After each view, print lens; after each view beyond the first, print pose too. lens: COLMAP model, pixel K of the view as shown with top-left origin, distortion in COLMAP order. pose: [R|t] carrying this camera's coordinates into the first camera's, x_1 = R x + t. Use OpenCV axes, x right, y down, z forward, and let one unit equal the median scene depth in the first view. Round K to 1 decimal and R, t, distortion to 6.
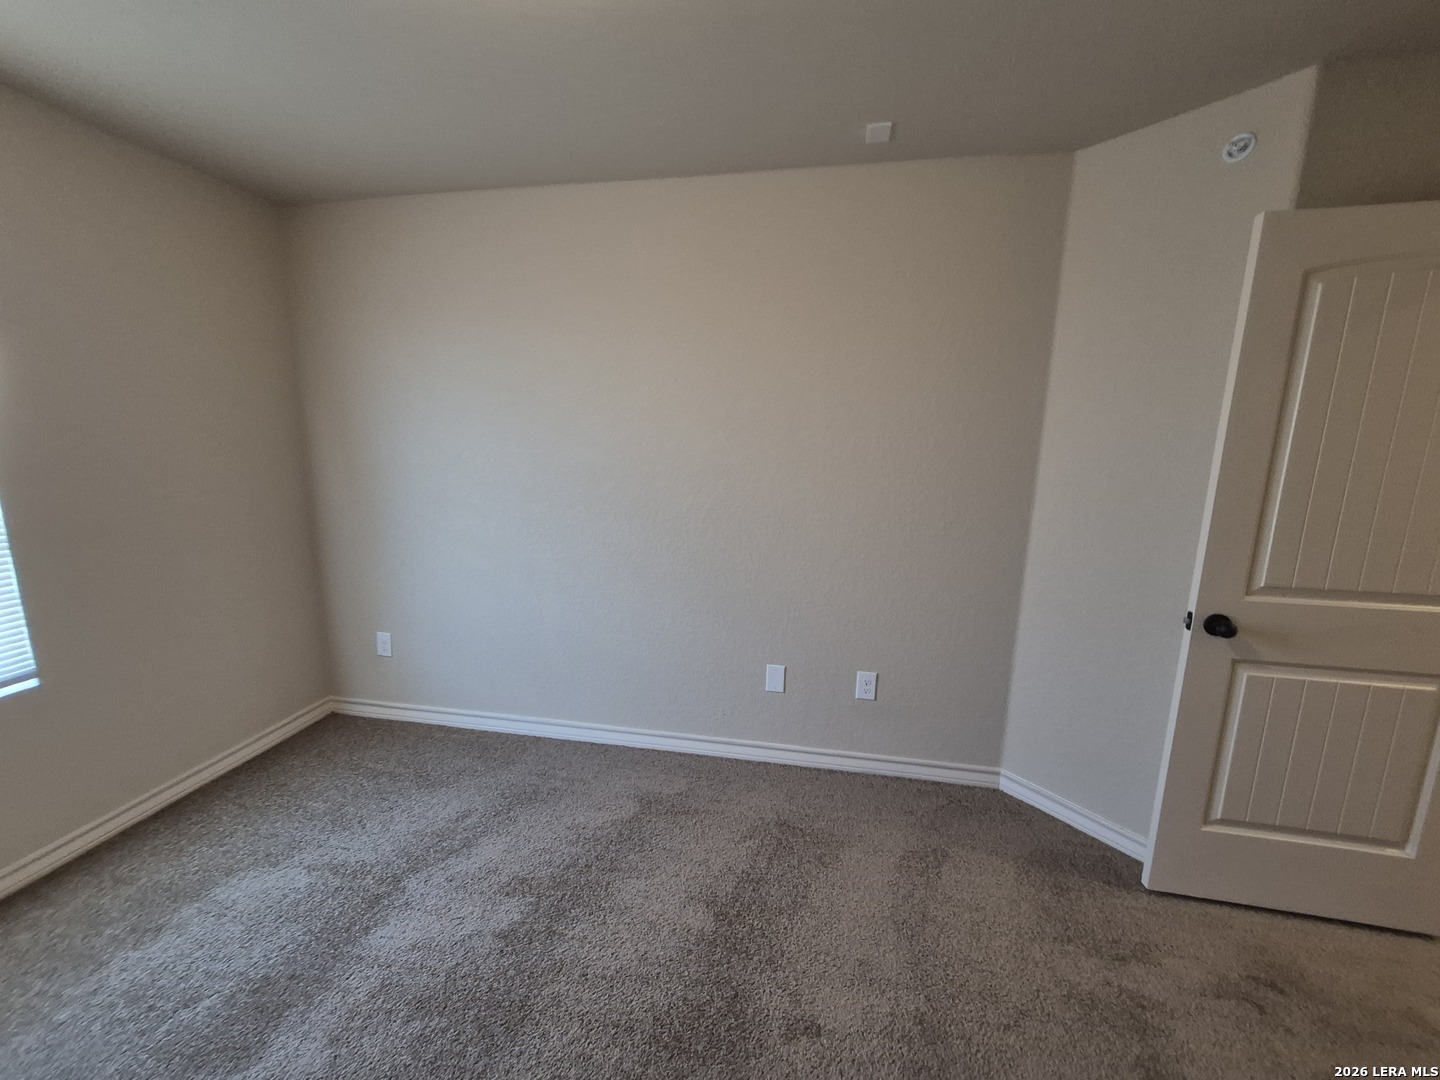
lens RADIAL K [[567.2, 0, 714.0], [0, 567.2, 540.1], [0, 0, 1]] dist [0.003576, 0.000207]
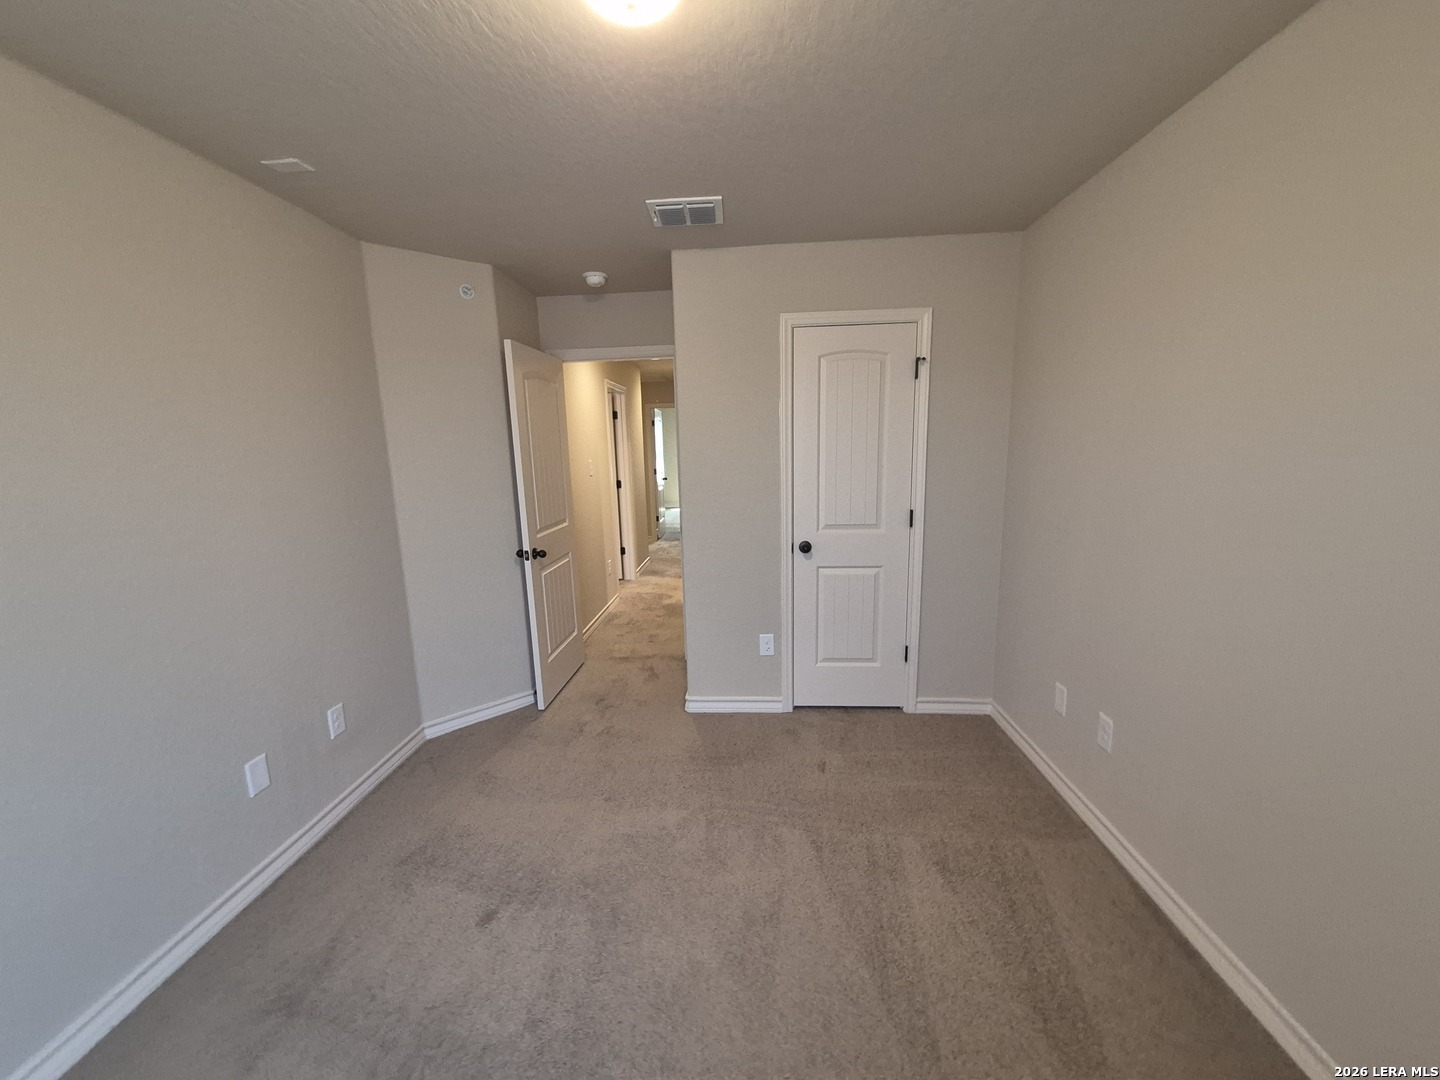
lens RADIAL K [[567.2, 0, 718.6], [0, 567.2, 538.3], [0, 0, 1]] dist [0.003576, 0.000207]
pose [[-0.114040, -0.179855, 0.977060, -0.739197], [0.196099, 0.960052, 0.199612, -0.114520], [-0.973930, 0.214364, -0.074215, 0.391976]]
